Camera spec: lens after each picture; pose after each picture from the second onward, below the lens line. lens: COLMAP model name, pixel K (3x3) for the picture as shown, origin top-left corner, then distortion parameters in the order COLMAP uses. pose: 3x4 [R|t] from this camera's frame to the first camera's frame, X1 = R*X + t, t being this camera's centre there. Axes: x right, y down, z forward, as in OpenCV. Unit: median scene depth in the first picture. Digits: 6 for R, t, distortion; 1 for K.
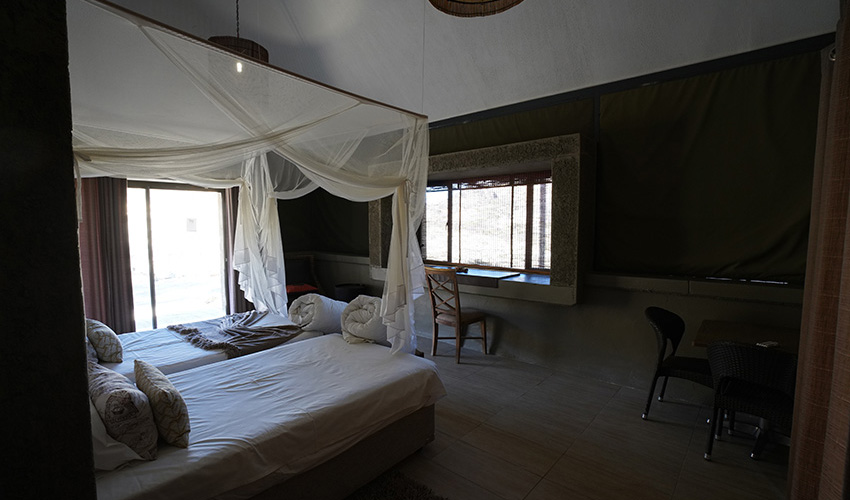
lens RADIAL K [[390.2, 0, 418.0], [0, 390.2, 254.2], [0, 0, 1]] dist [-0.003227, 0.000311]
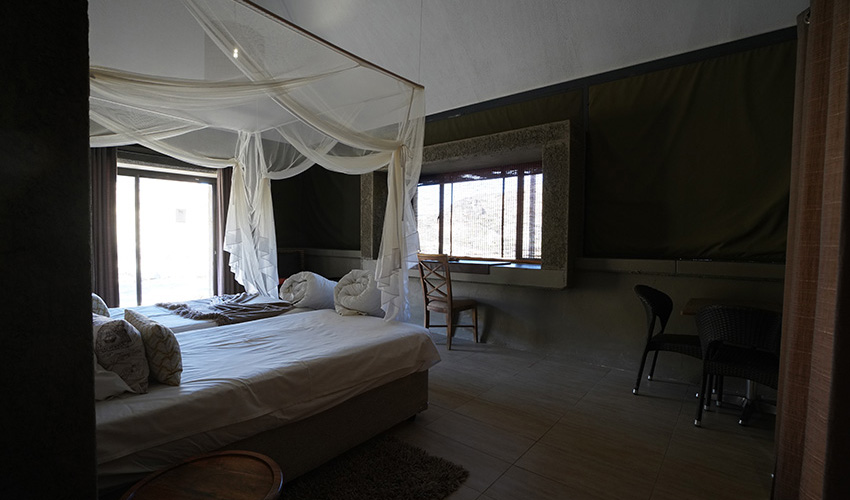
lens RADIAL K [[390.2, 0, 418.0], [0, 390.2, 254.2], [0, 0, 1]] dist [-0.003227, 0.000311]
pose [[0.999507, 0.011823, 0.029073, -0.011789], [-0.010686, 0.999184, -0.038959, 0.094604], [-0.029510, 0.038629, 0.998818, -0.003941]]
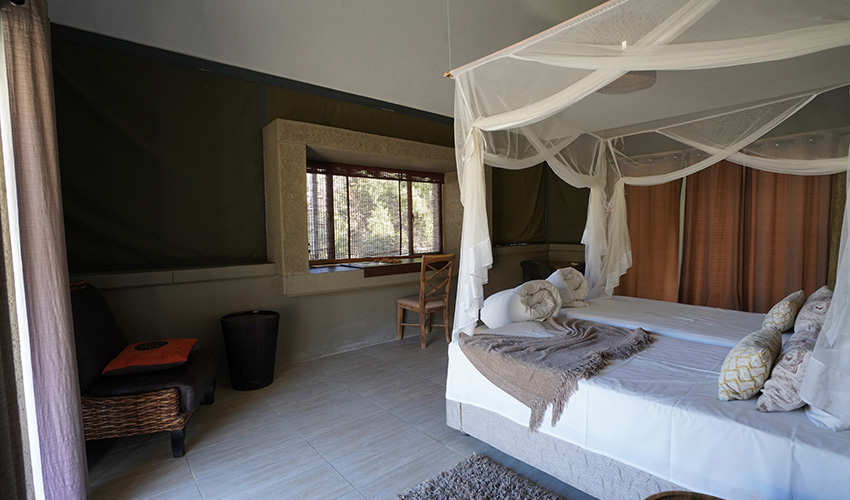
lens RADIAL K [[390.2, 0, 418.0], [0, 390.2, 254.2], [0, 0, 1]] dist [-0.003227, 0.000311]
pose [[0.175690, -0.061607, 0.982516, -1.166260], [0.098158, 0.994163, 0.044785, -0.022212], [-0.979540, 0.088574, 0.180712, 1.089254]]
